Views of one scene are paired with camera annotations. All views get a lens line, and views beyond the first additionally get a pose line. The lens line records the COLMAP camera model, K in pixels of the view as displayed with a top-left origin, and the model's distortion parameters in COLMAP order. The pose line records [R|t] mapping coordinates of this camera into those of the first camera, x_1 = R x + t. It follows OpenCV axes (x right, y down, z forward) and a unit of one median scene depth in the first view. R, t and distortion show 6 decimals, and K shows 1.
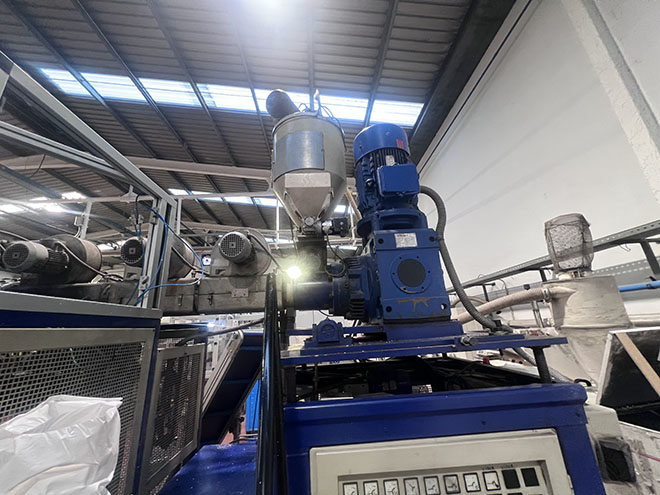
lens RADIAL K [[265.1, 0, 328.2], [0, 265.1, 247.3], [0, 0, 1]] dist [0.001481, 0.000924]
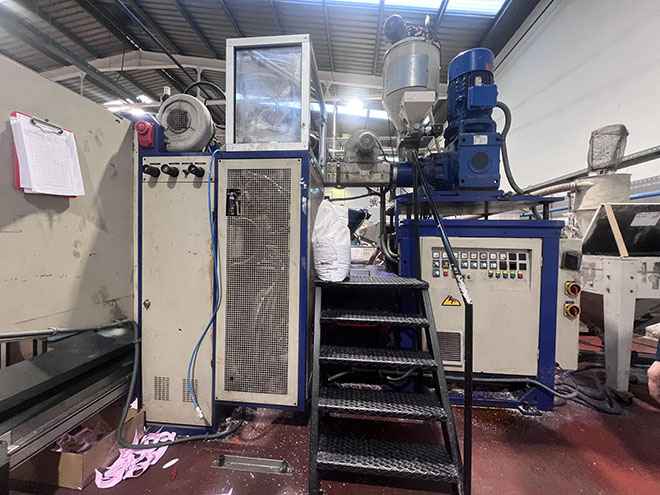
lens RADIAL K [[265.1, 0, 329.6], [0, 265.1, 247.0], [0, 0, 1]] dist [0.001481, 0.000924]
pose [[0.990253, 0.074413, -0.117733, -0.343159], [-0.034194, 0.949329, 0.312417, 0.108841], [0.135015, -0.305347, 0.942621, -0.770930]]
